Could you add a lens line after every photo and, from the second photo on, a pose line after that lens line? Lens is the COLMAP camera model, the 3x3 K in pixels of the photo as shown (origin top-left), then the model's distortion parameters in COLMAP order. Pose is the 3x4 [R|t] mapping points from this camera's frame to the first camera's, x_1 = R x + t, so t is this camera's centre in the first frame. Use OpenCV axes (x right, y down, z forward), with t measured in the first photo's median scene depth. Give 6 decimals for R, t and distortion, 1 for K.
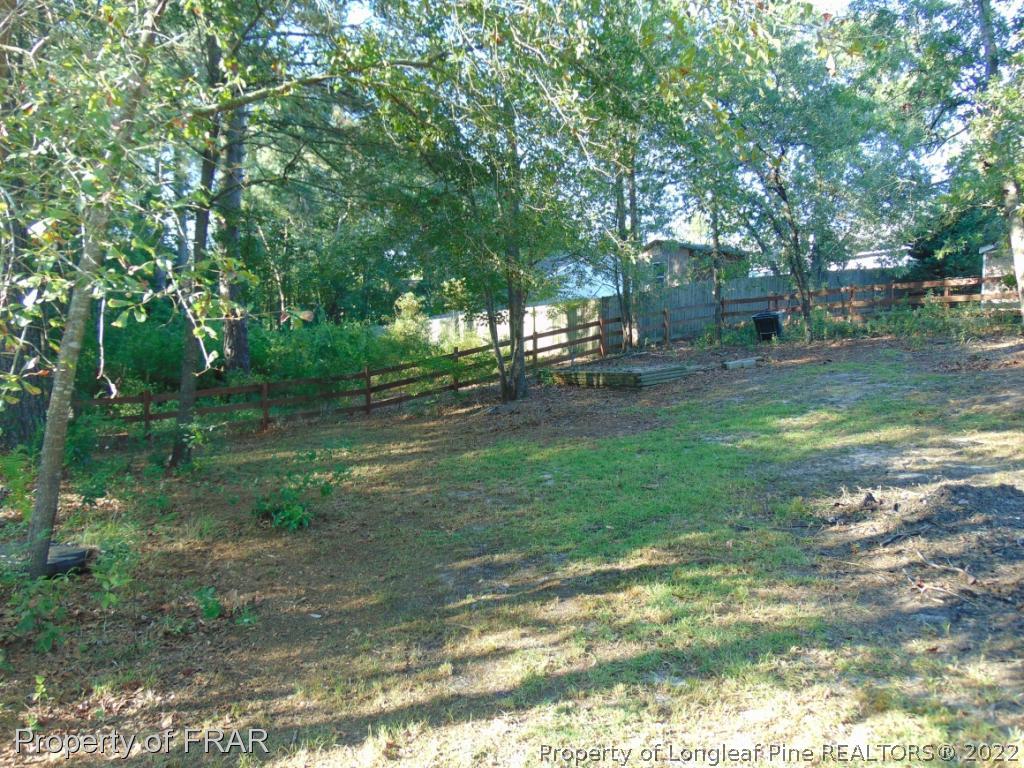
lens RADIAL K [[755.3, 0, 512.0], [0, 755.3, 383.7], [0, 0, 1]] dist [-0.003425, 0.029976]
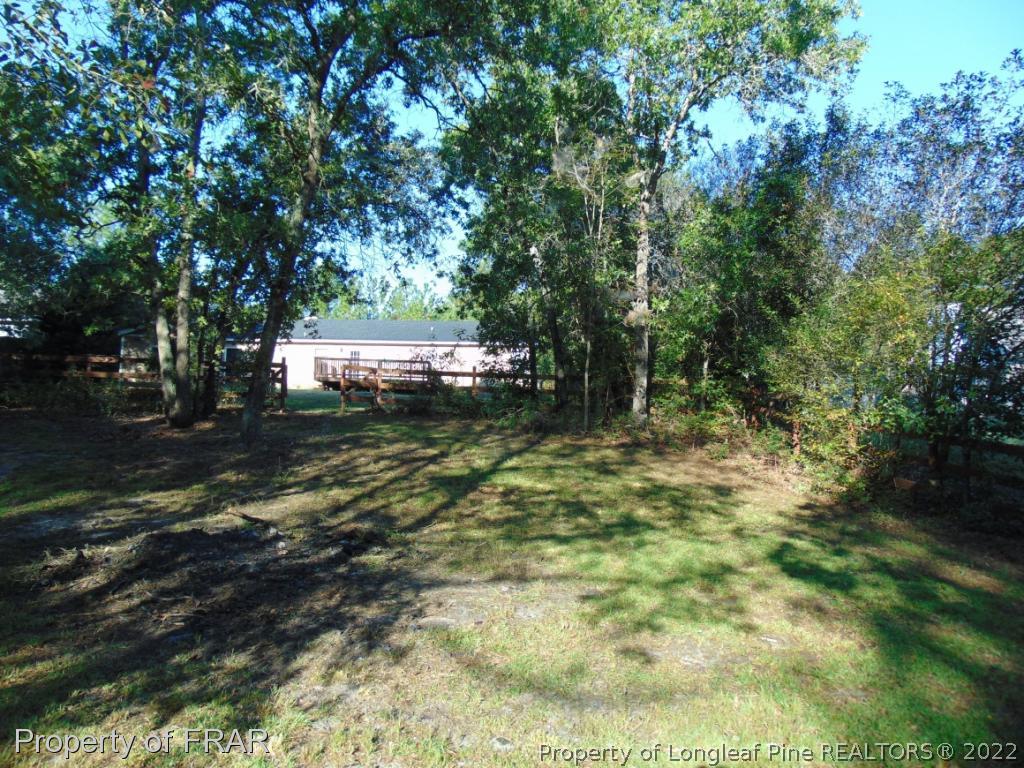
lens RADIAL K [[755.3, 0, 511.2], [0, 755.3, 383.3], [0, 0, 1]] dist [-0.003425, 0.029976]
pose [[0.481357, 0.075117, 0.873300, -0.127441], [0.016183, 0.995390, -0.094538, 0.019607], [-0.876375, 0.059639, 0.477922, -0.014015]]
